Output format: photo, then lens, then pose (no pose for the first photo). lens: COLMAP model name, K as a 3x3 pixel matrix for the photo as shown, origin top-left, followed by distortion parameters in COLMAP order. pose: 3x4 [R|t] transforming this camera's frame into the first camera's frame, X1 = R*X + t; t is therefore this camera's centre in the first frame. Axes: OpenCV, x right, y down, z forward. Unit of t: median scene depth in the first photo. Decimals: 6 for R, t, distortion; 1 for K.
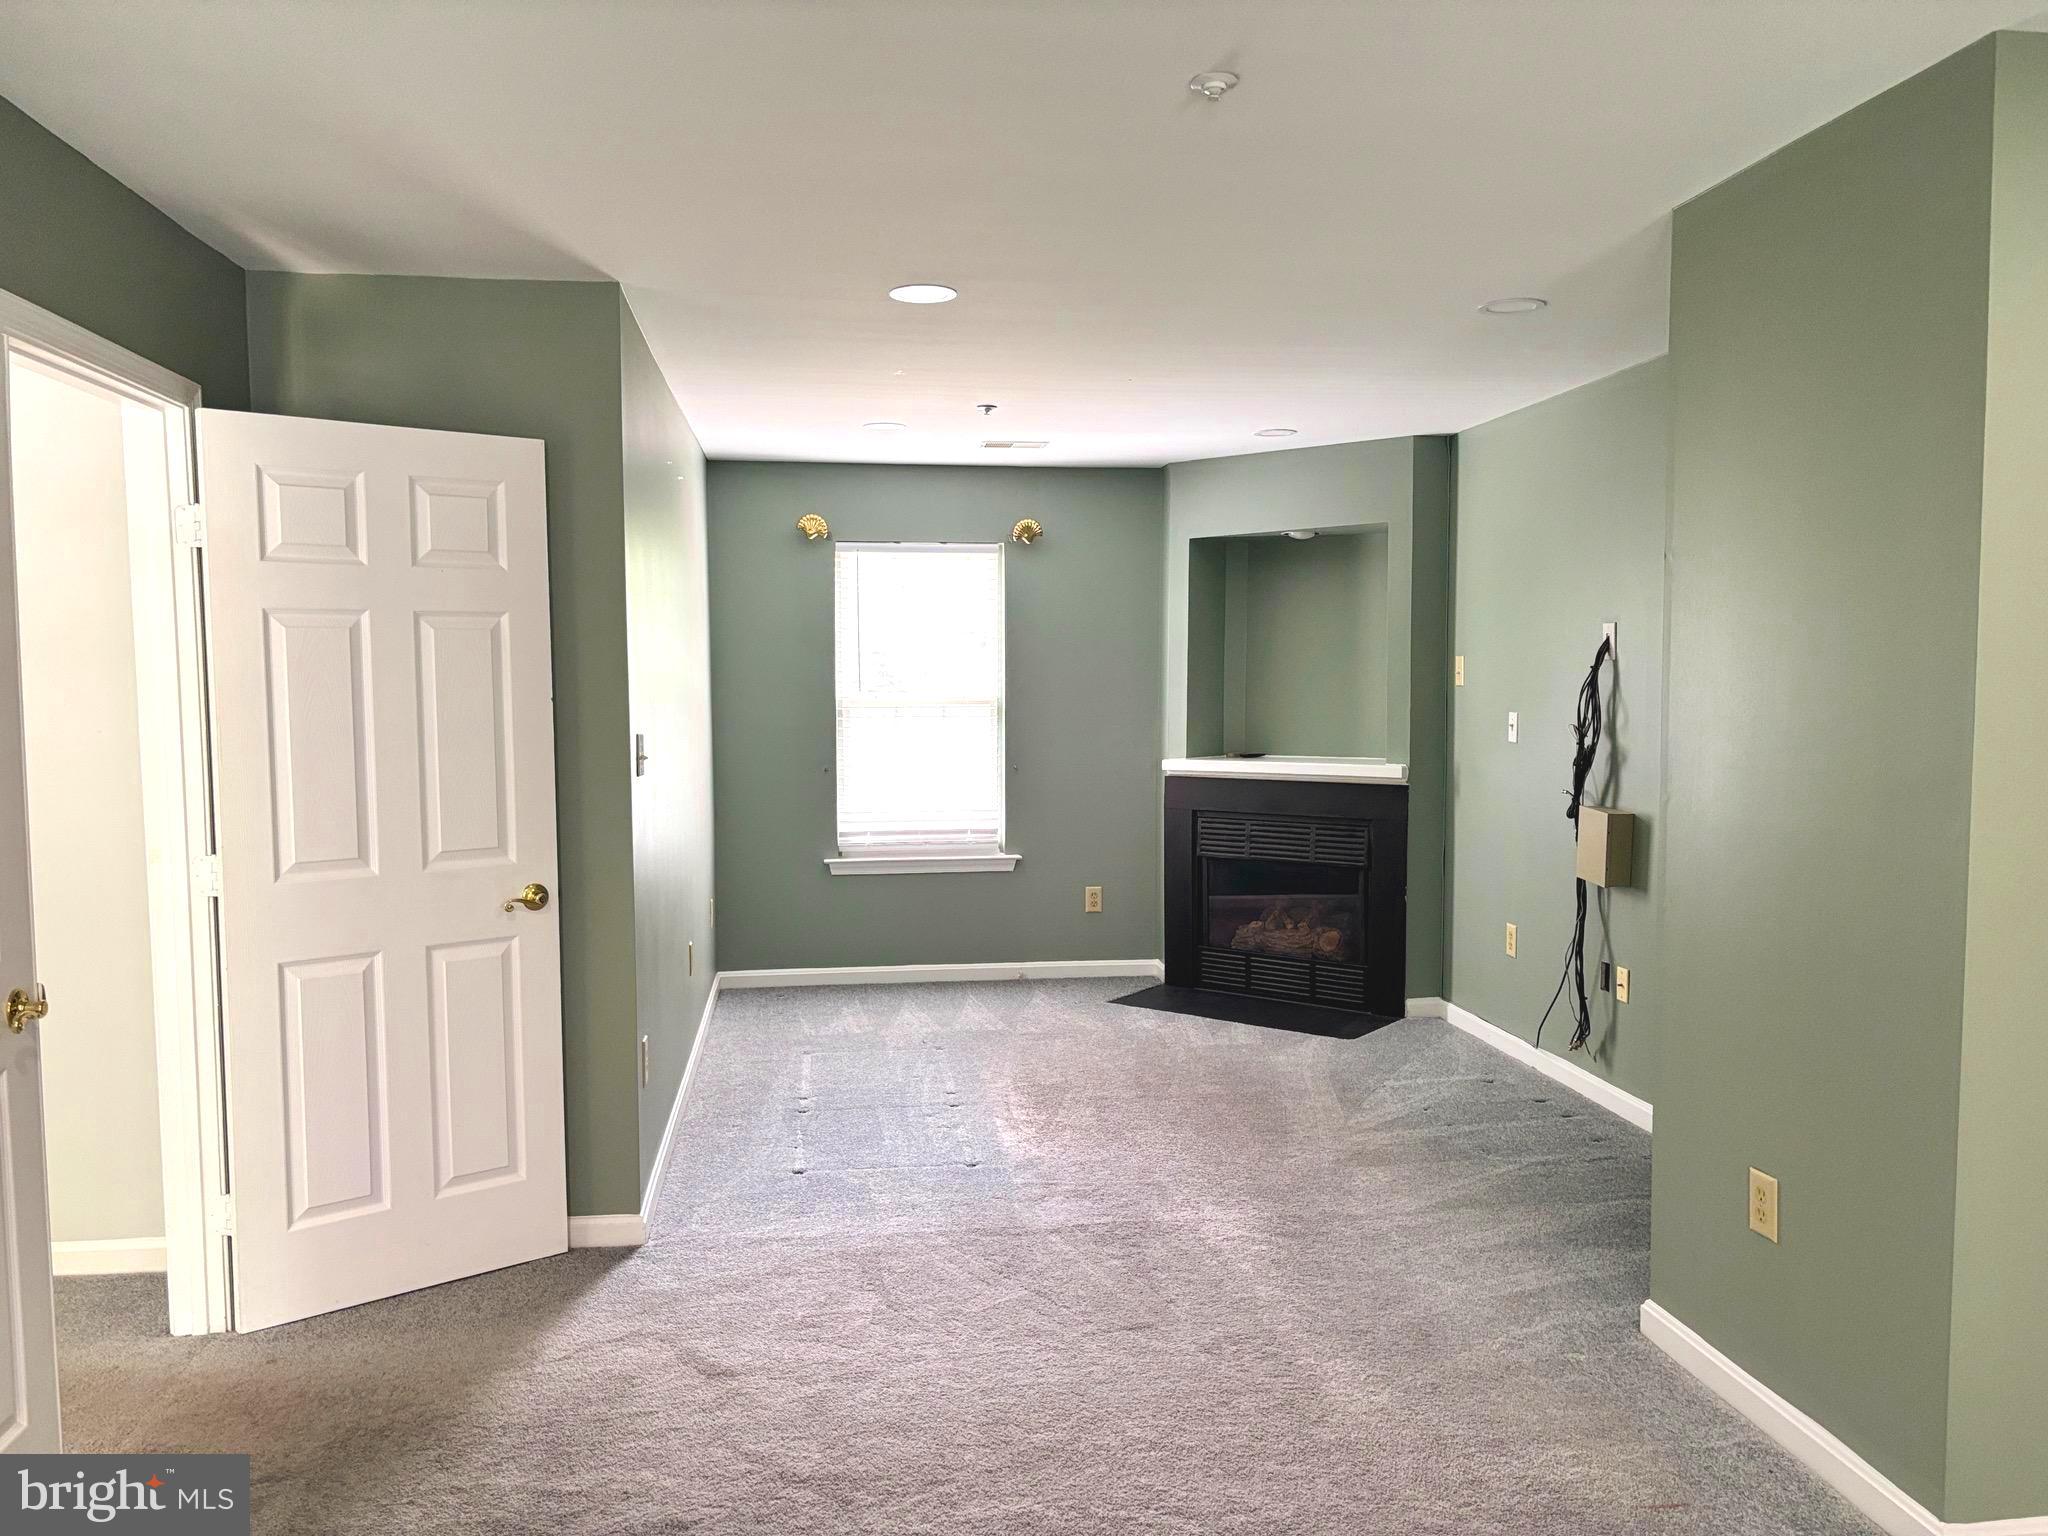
lens RADIAL K [[1541.5, 0, 1023.5], [0, 1541.5, 785.3], [0, 0, 1]] dist [0.060519, -0.064204]
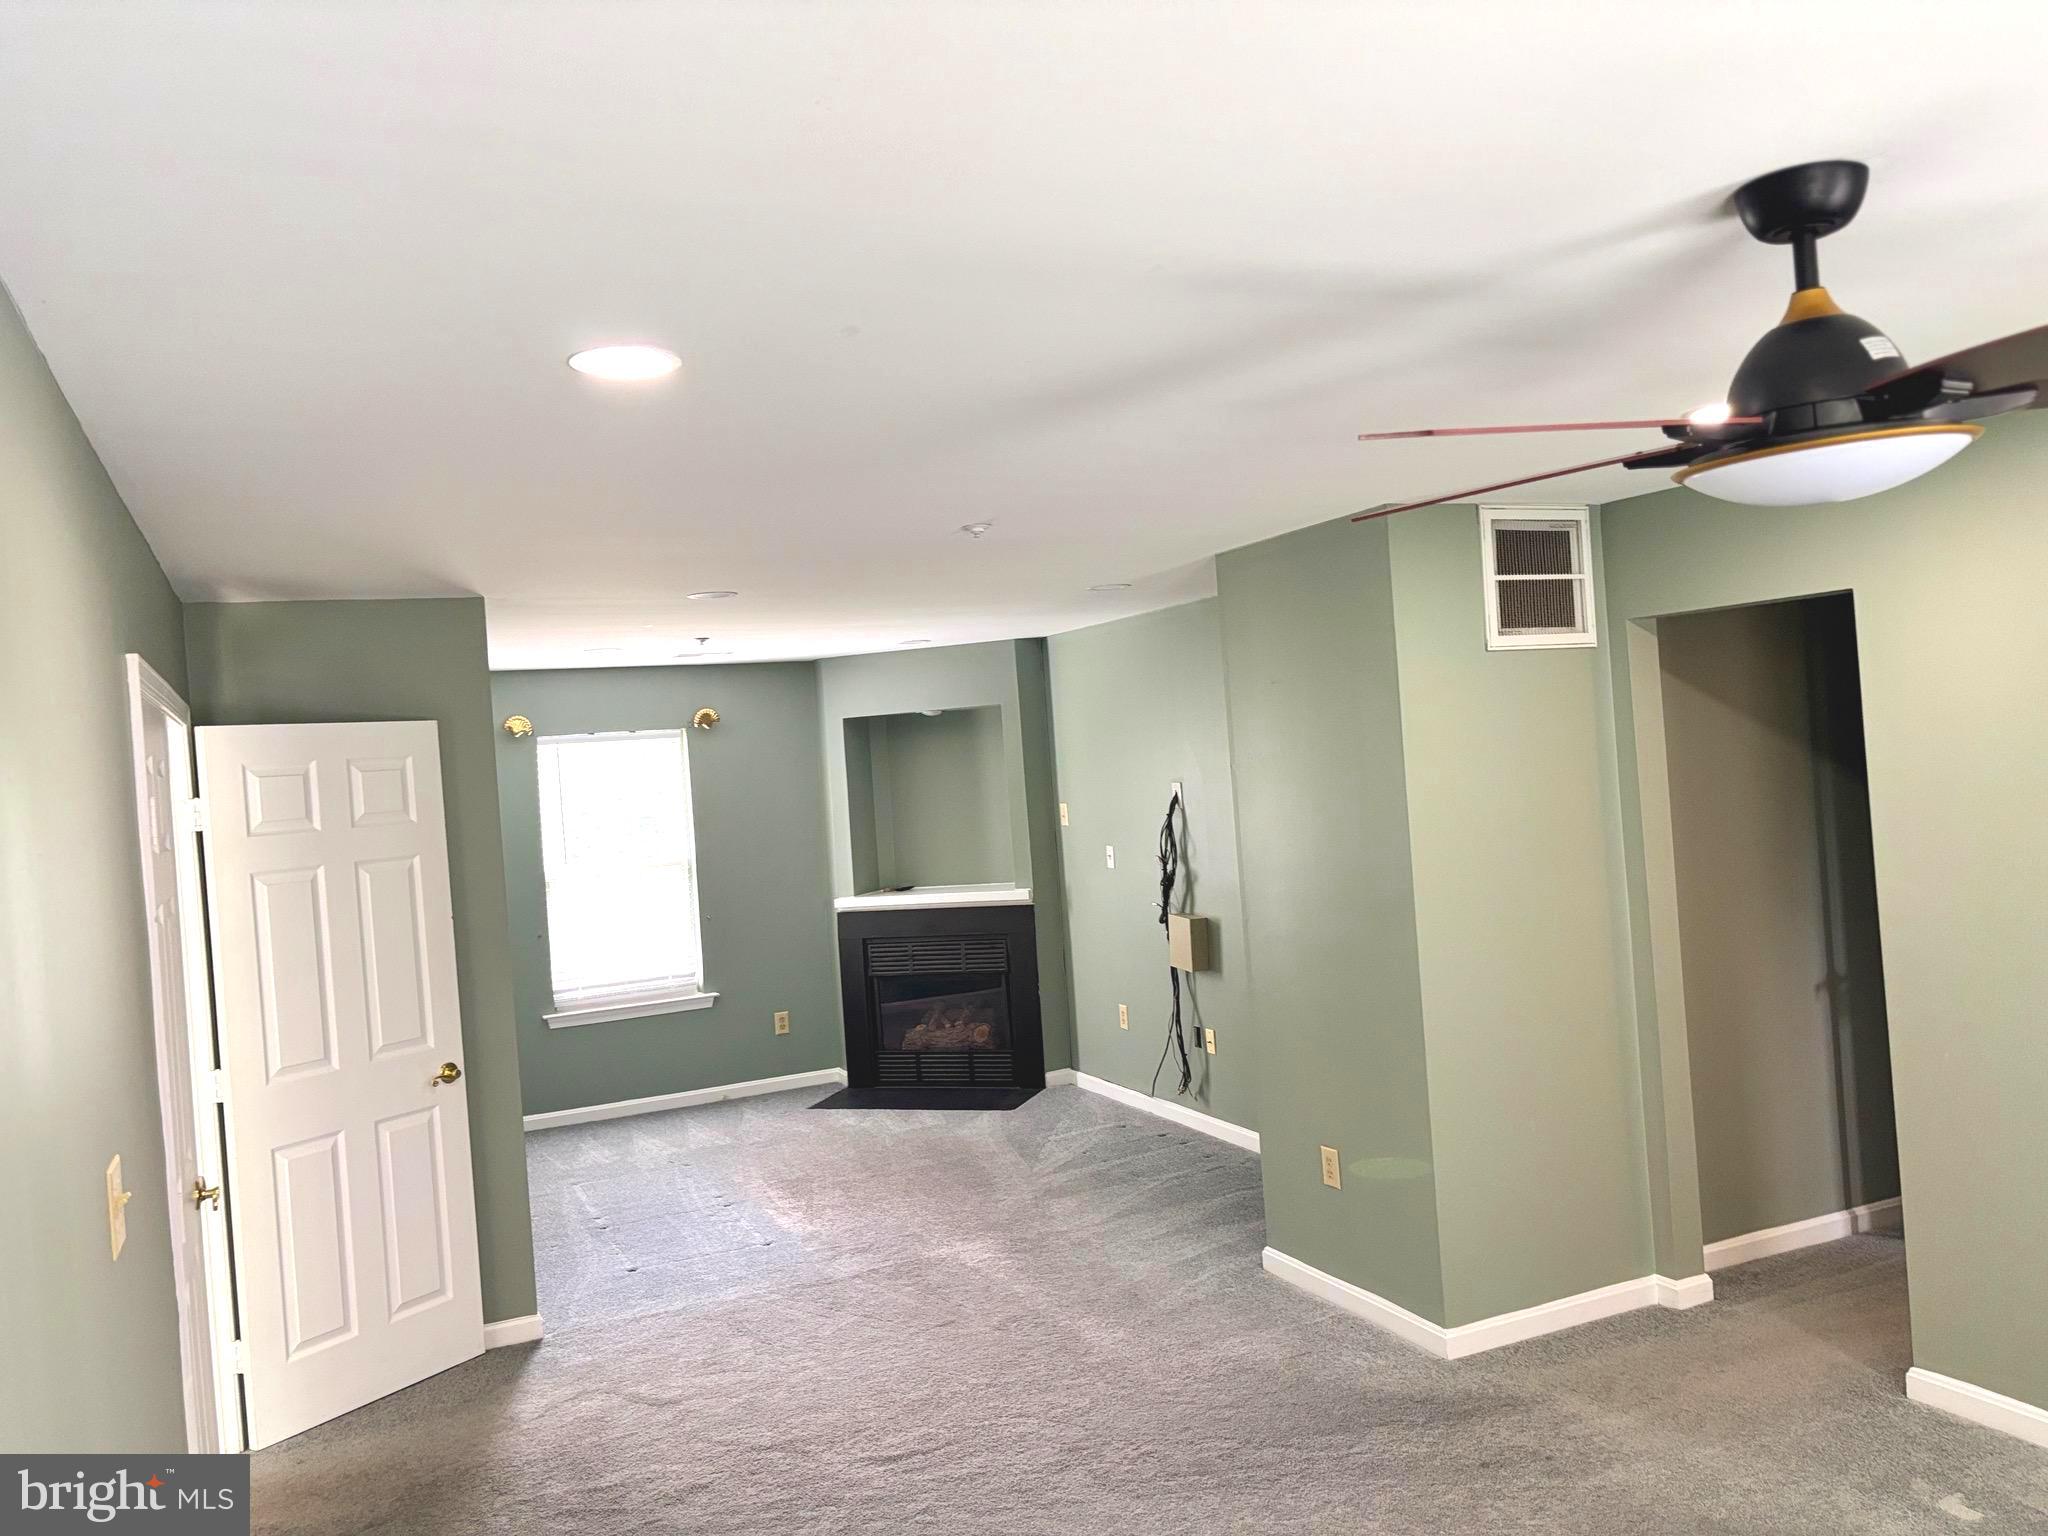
lens RADIAL K [[1541.5, 0, 1019.4], [0, 1541.5, 756.7], [0, 0, 1]] dist [0.060519, -0.064204]
pose [[0.952981, -0.061815, 0.296658, -0.222212], [0.086470, 0.993742, -0.070708, -0.054350], [-0.290431, 0.093036, 0.952362, -0.374940]]
